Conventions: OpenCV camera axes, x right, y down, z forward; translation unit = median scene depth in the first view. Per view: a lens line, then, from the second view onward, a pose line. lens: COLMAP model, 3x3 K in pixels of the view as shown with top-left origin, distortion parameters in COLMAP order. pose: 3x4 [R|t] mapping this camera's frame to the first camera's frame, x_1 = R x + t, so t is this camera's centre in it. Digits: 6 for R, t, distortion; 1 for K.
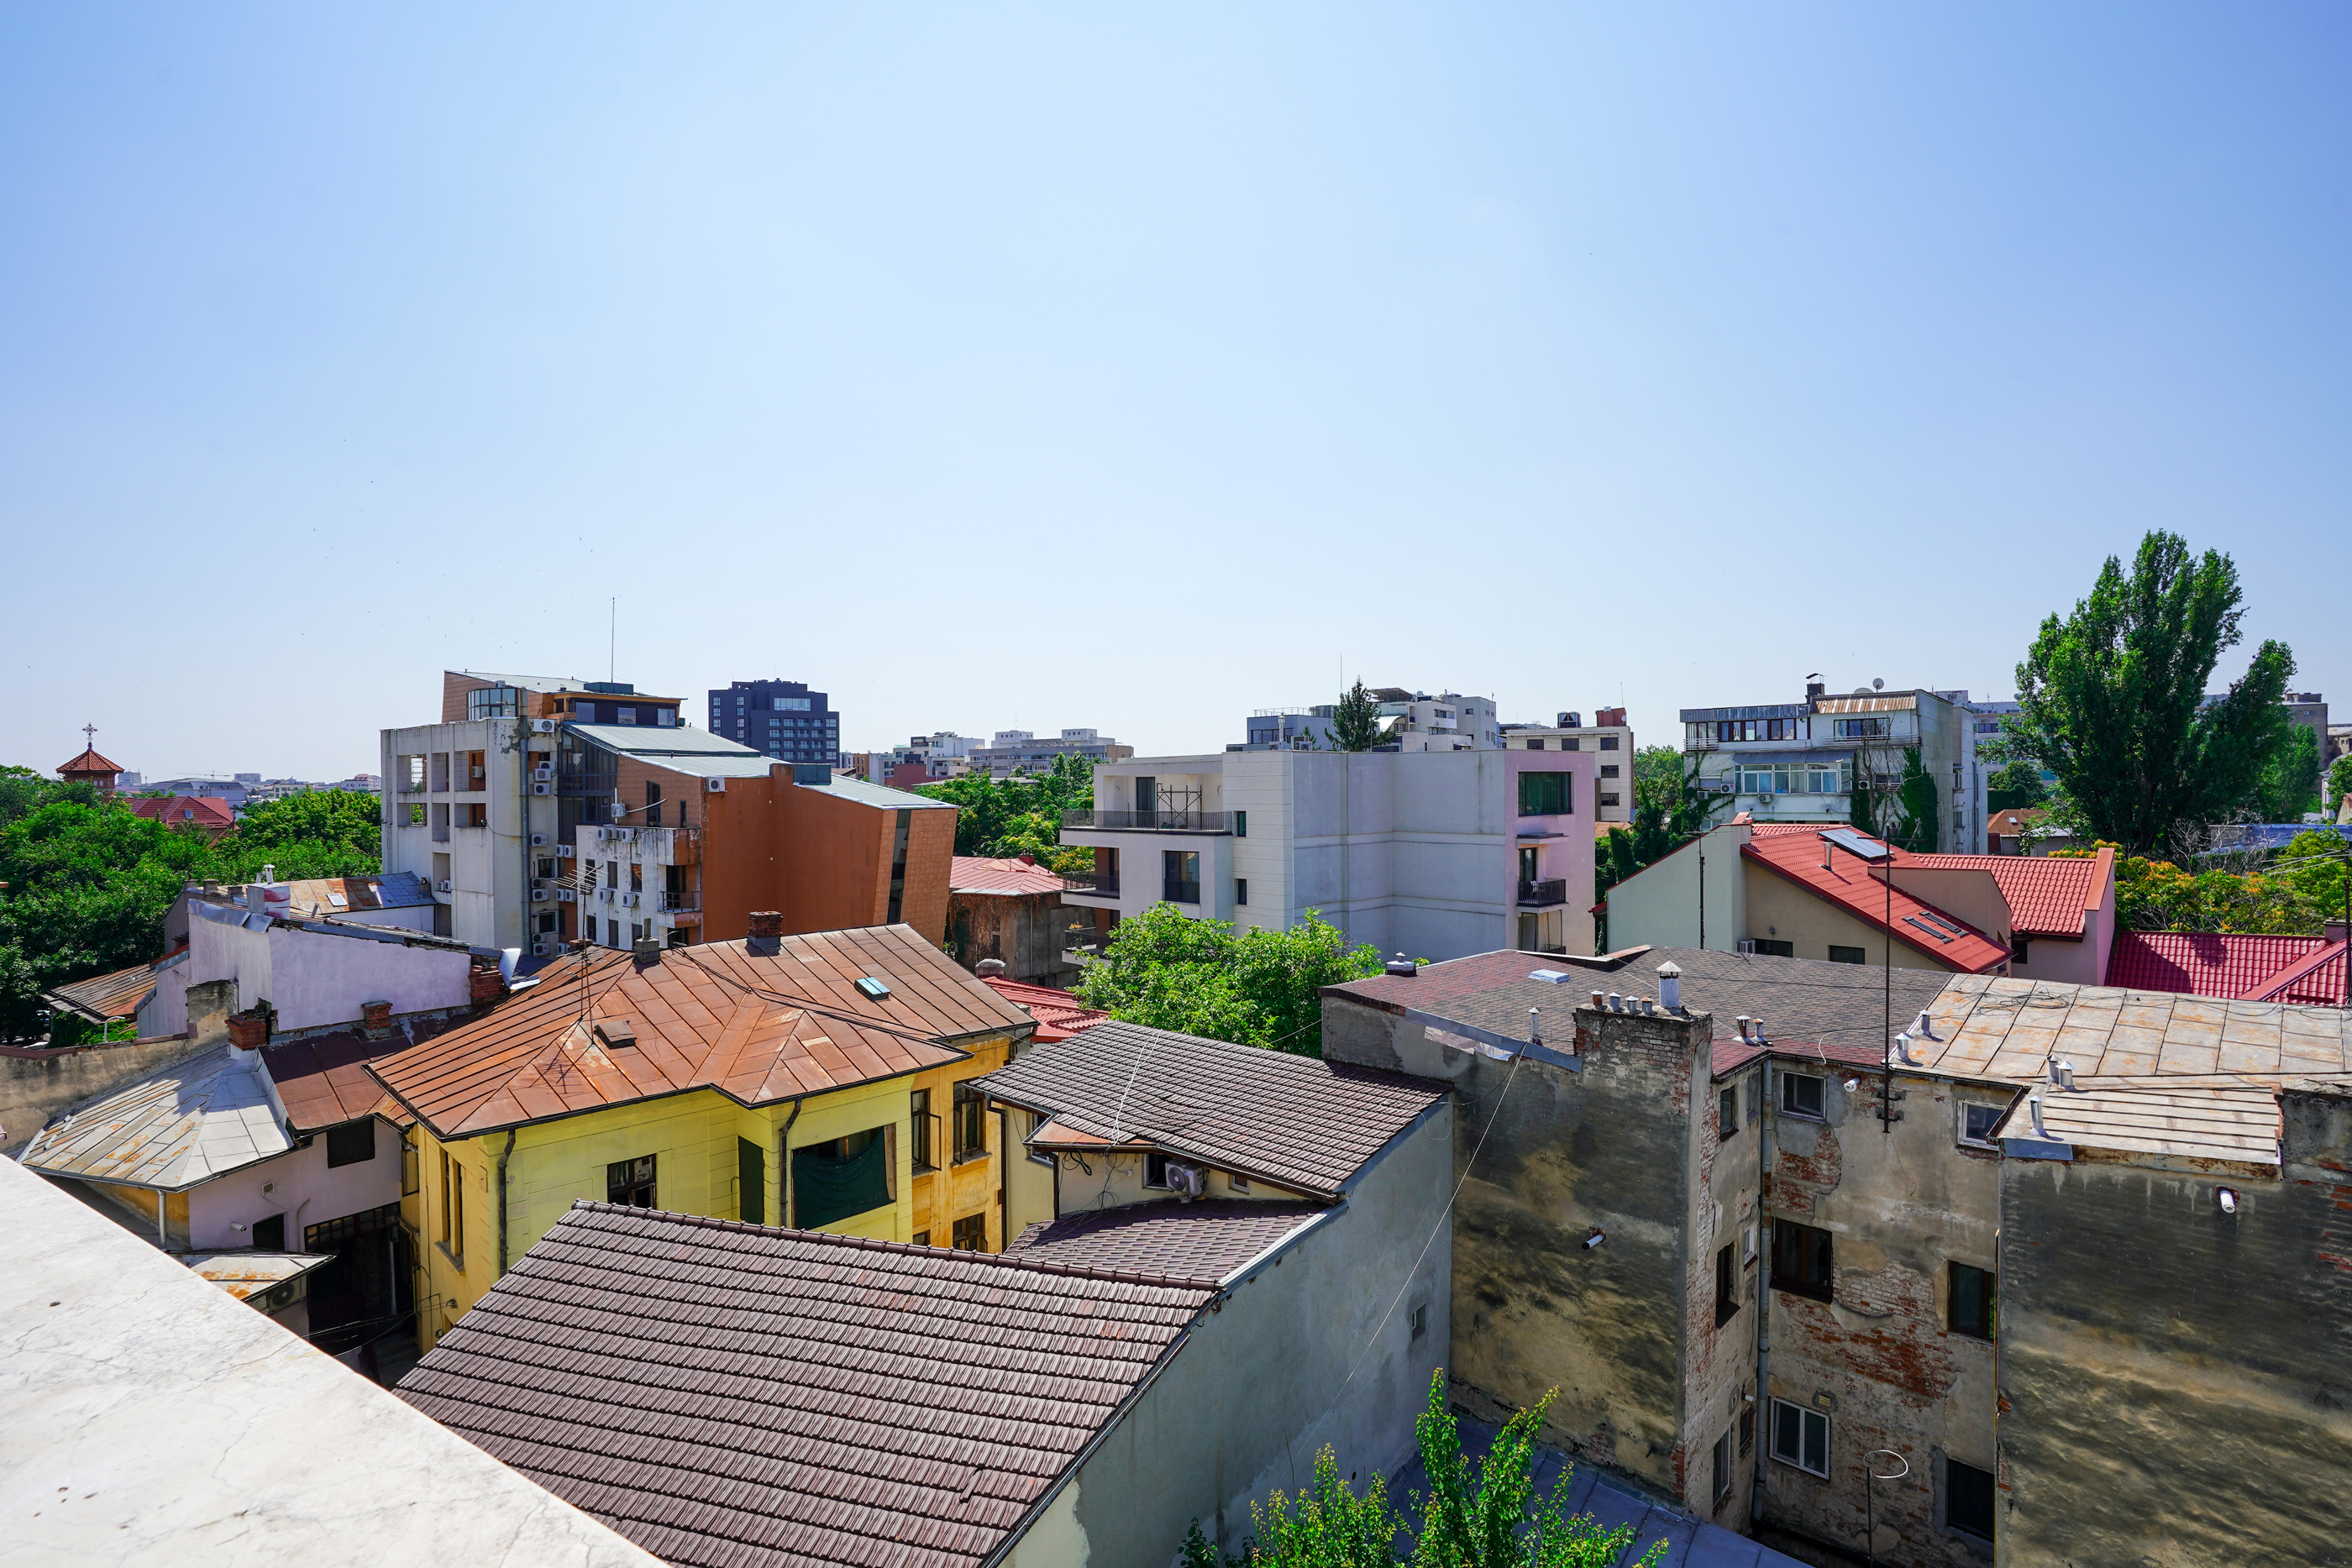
lens RADIAL K [[1086.4, 0, 1157.9], [0, 1086.4, 790.9], [0, 0, 1]] dist [-0.074293, 0.029118]
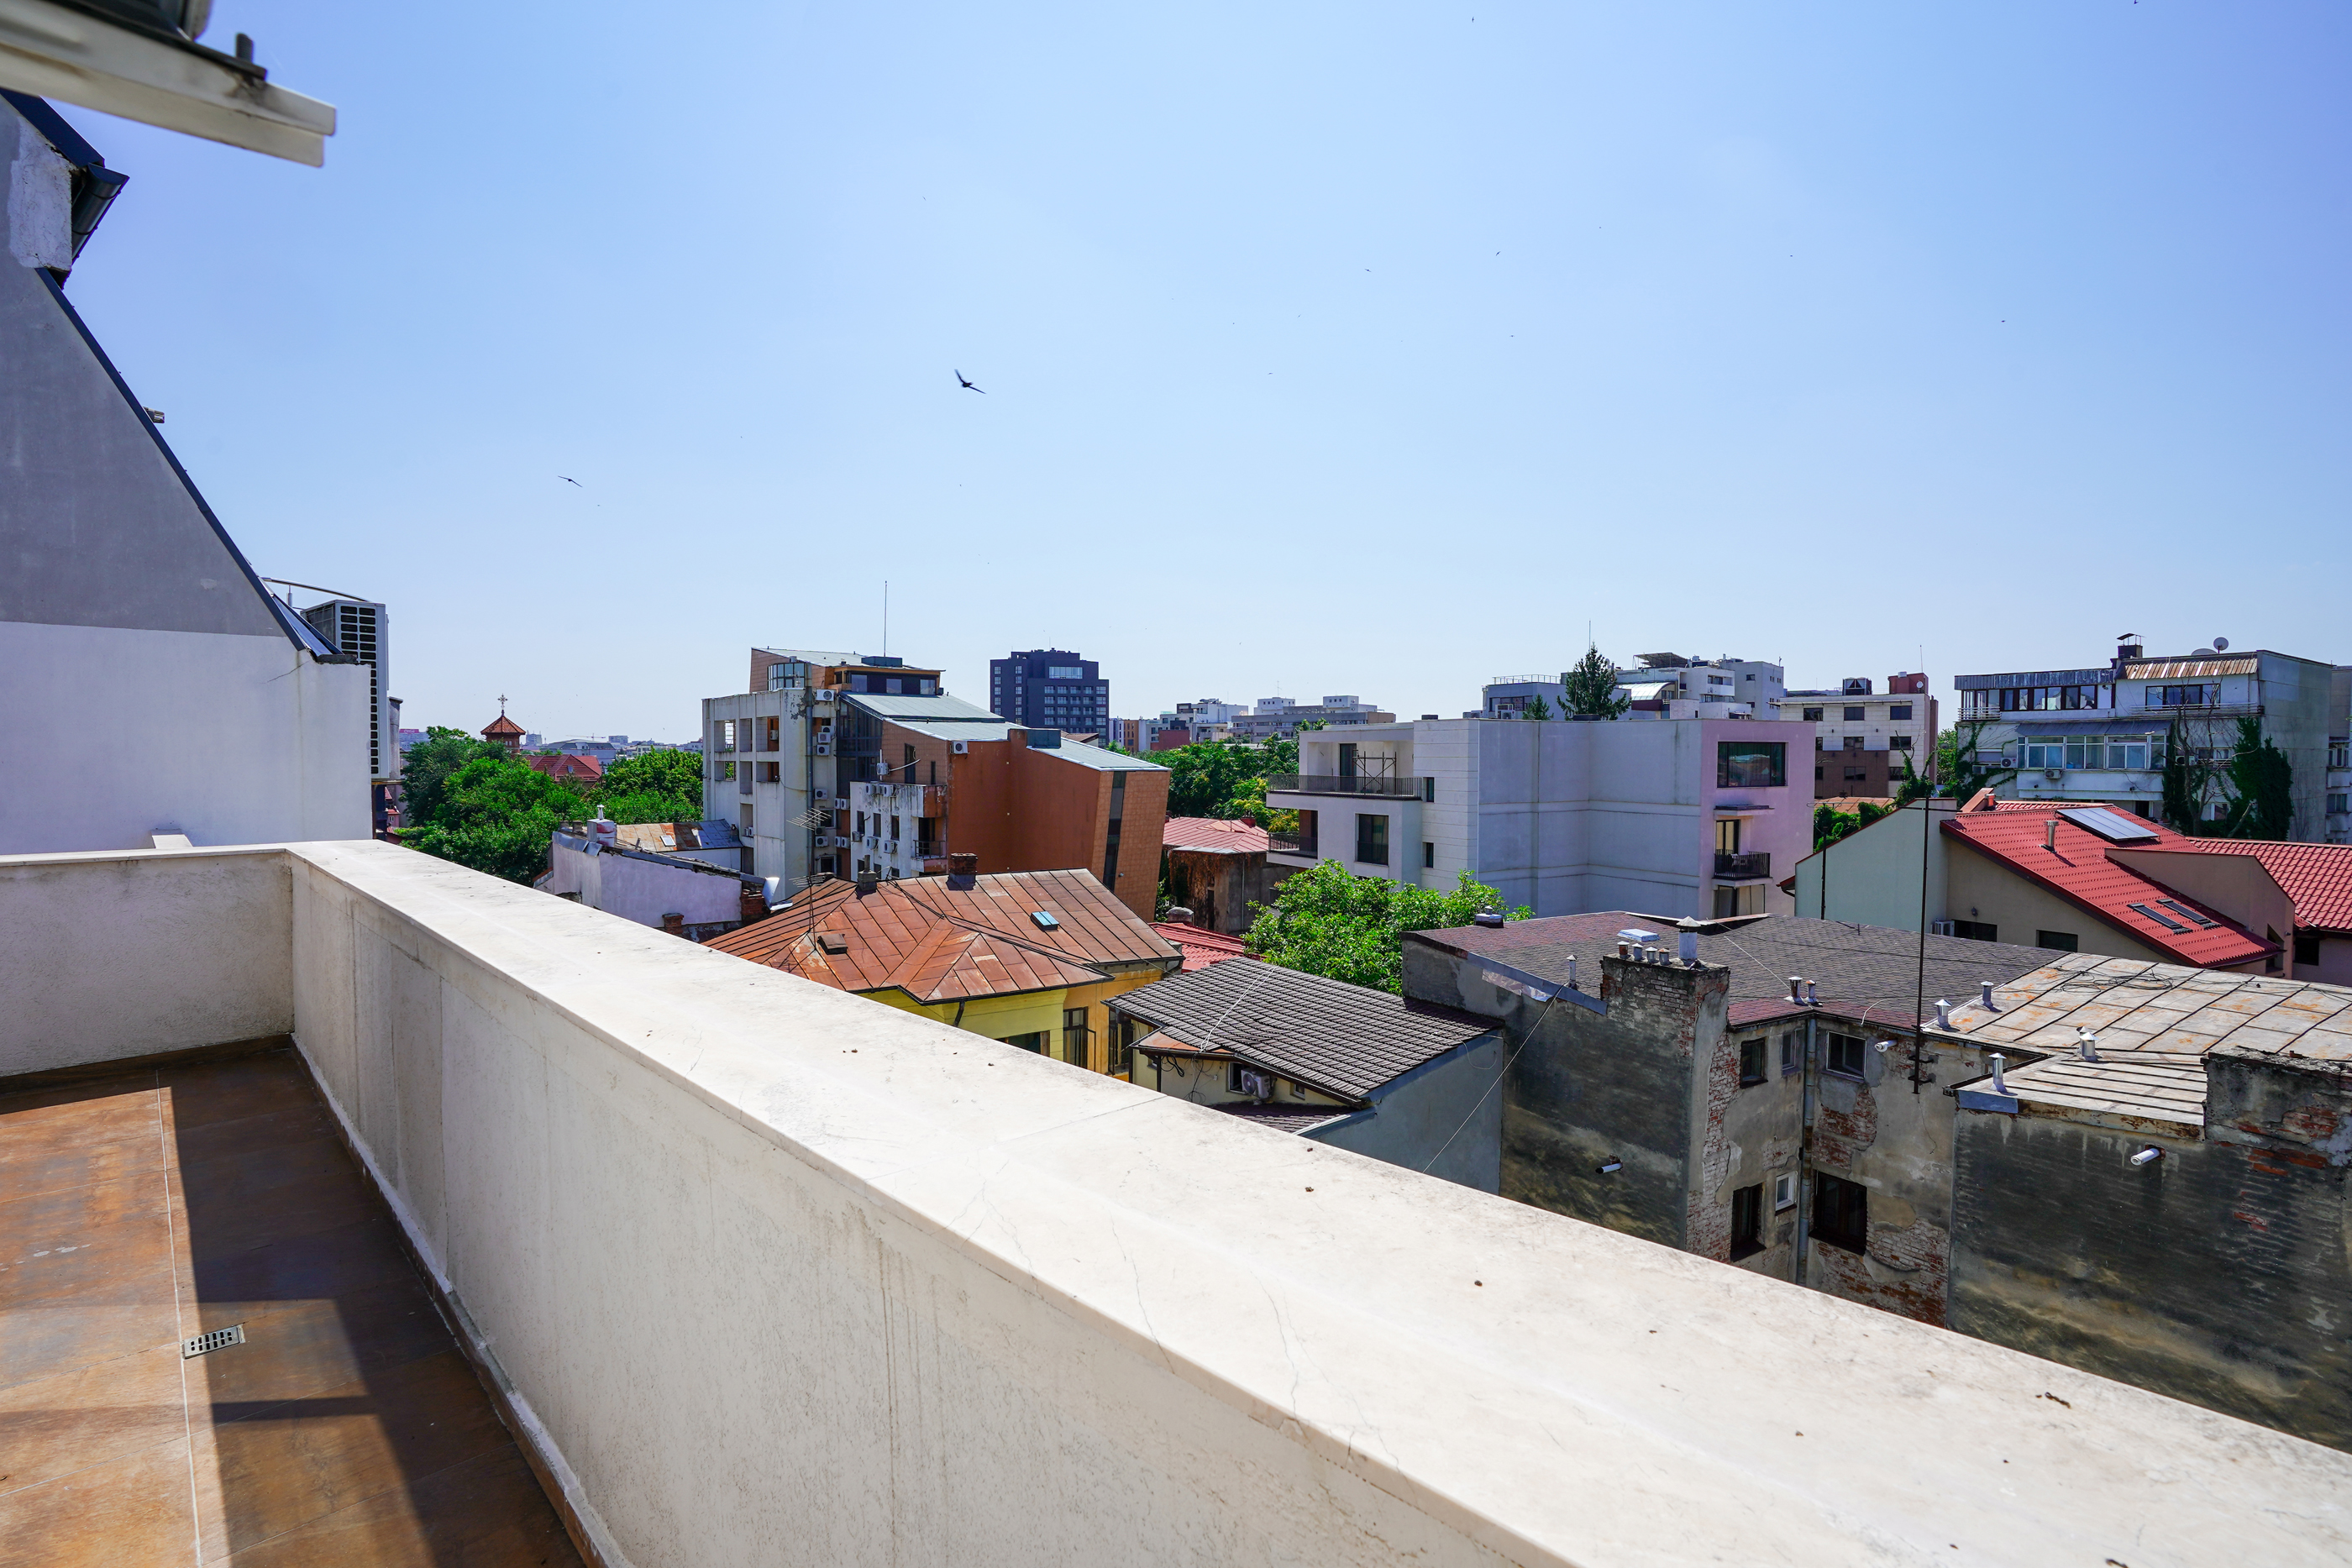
lens RADIAL K [[1085.0, 0, 1161.9], [0, 1085.0, 790.5], [0, 0, 1]] dist [-0.073579, 0.030098]
pose [[0.969795, 0.018375, -0.243230, 0.062441], [-0.010958, 0.999434, 0.031810, 0.000987], [0.243676, -0.028184, 0.969447, -0.048105]]
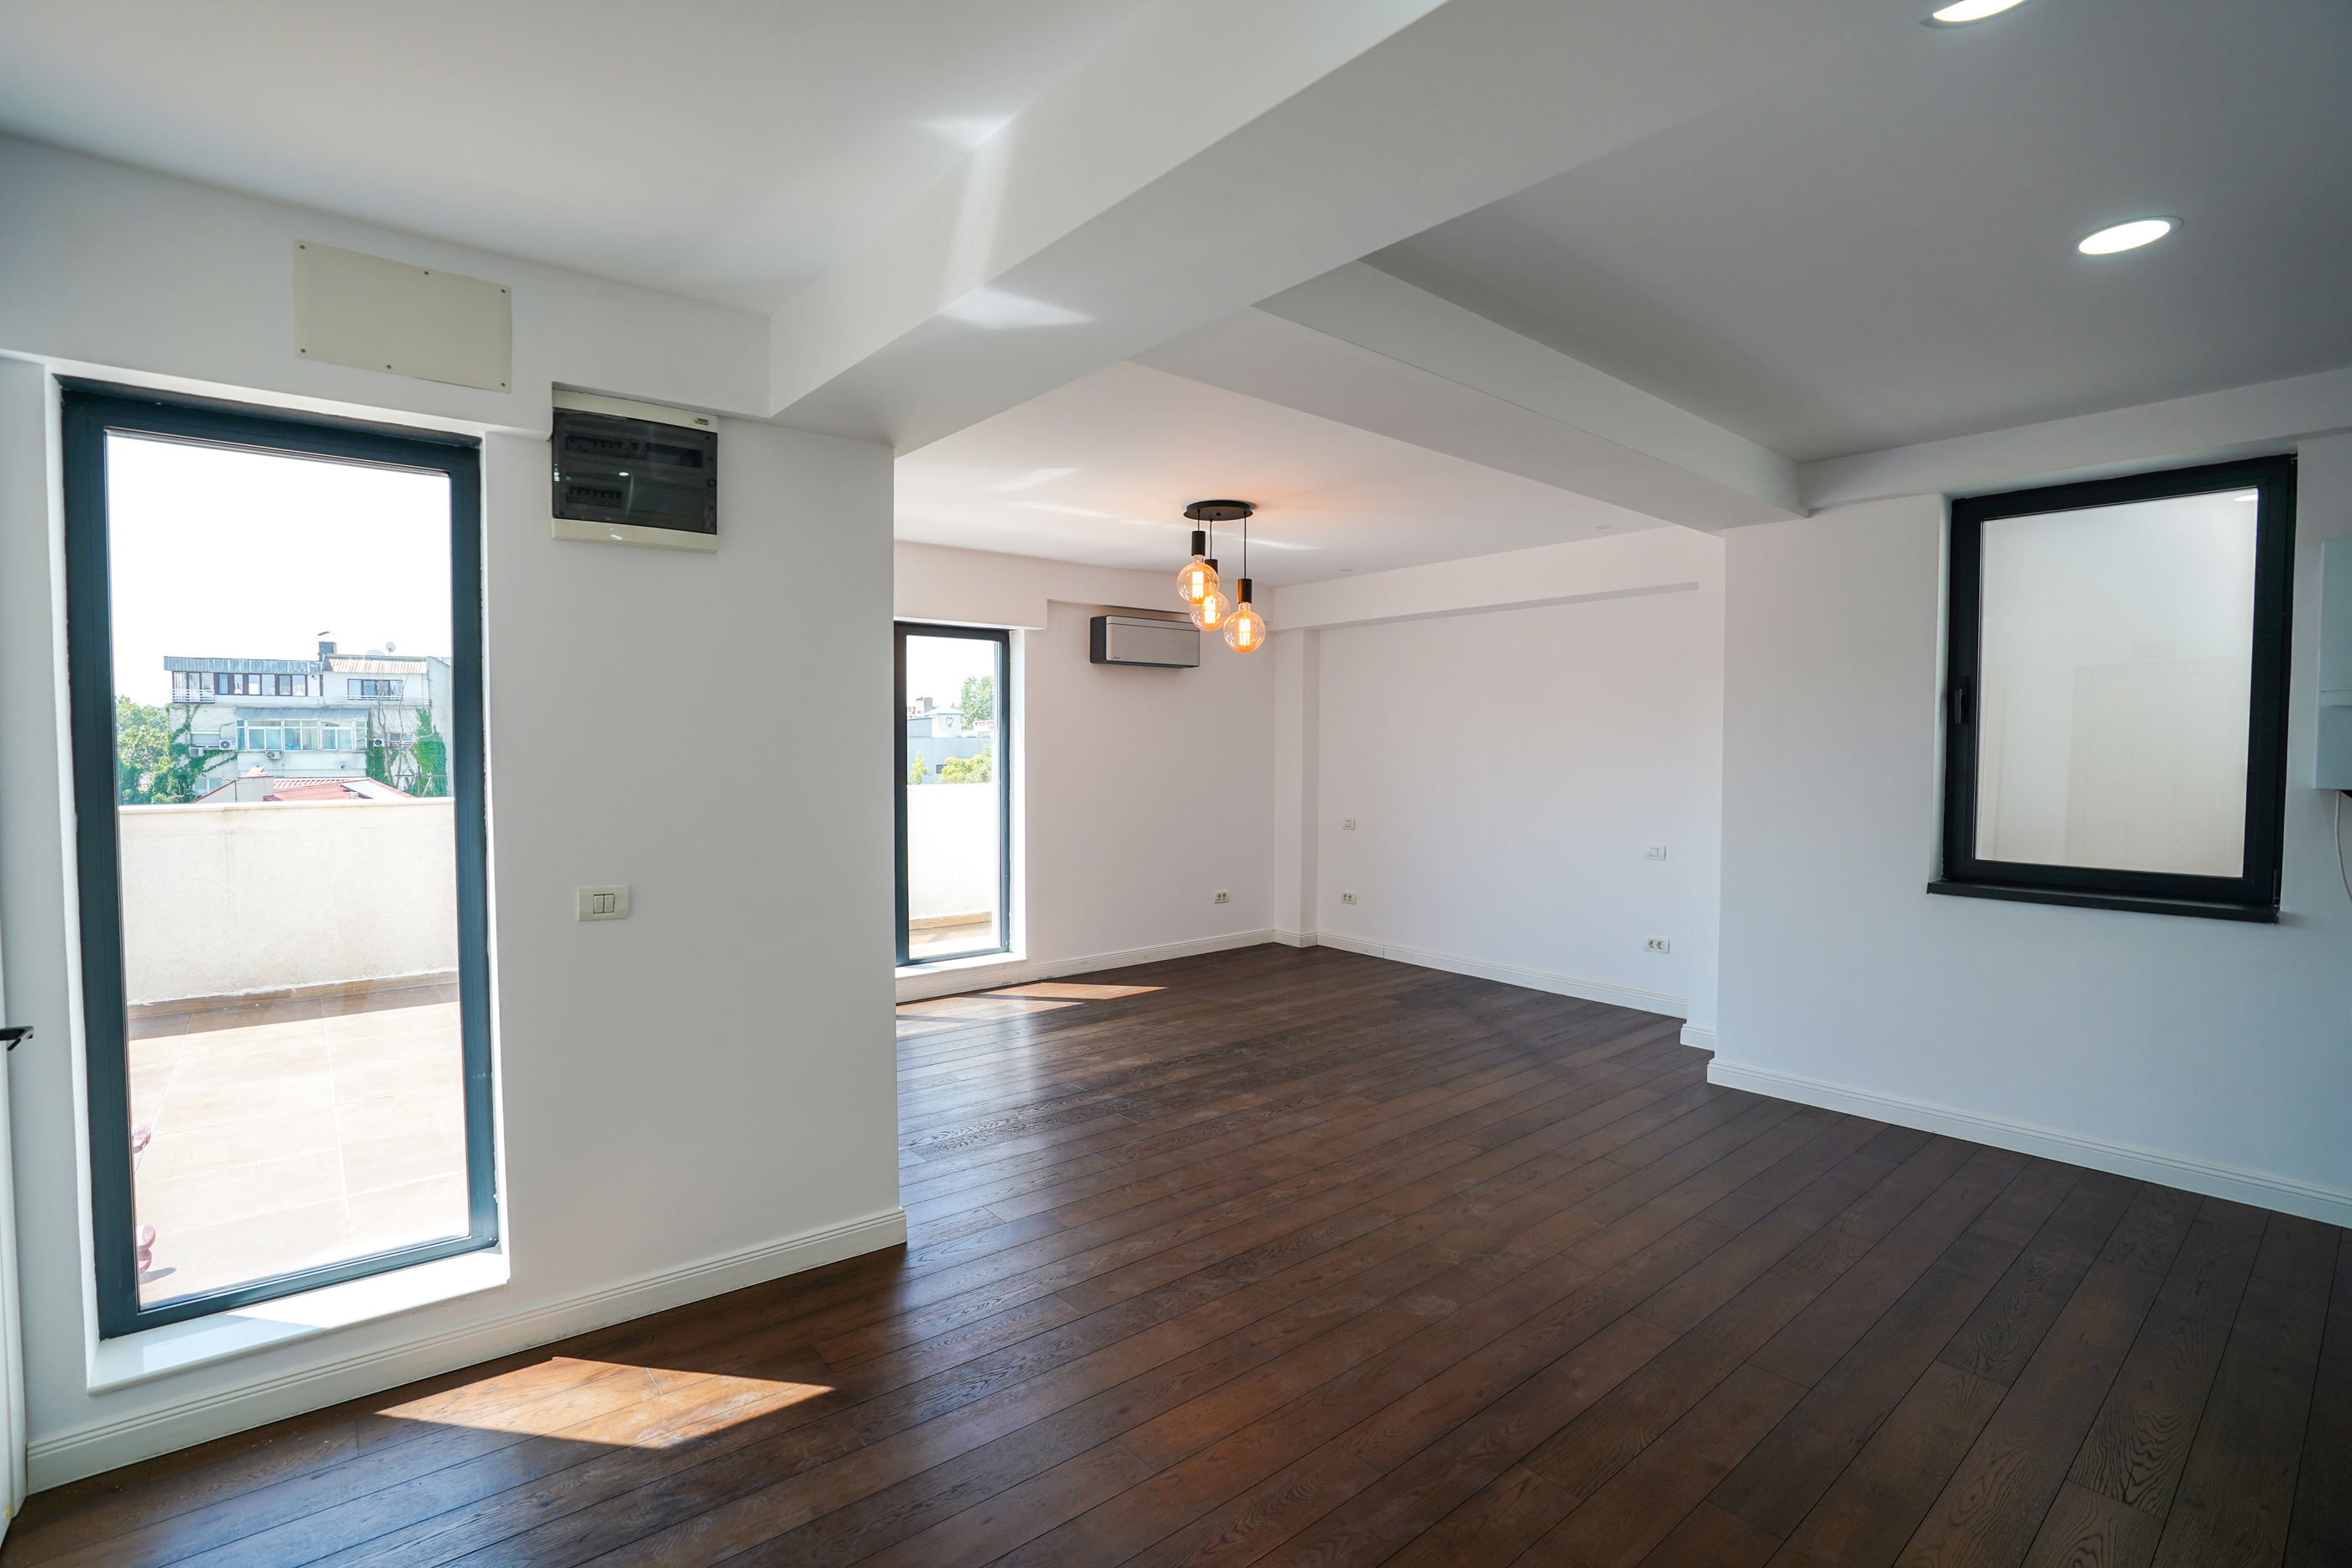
lens RADIAL K [[1086.4, 0, 1157.9], [0, 1086.4, 790.9], [0, 0, 1]] dist [-0.074293, 0.029118]
pose [[0.330775, -0.028681, 0.943274, -0.073423], [-0.005848, 0.999457, 0.032440, 0.004451], [-0.943692, -0.016246, 0.330427, -0.091404]]
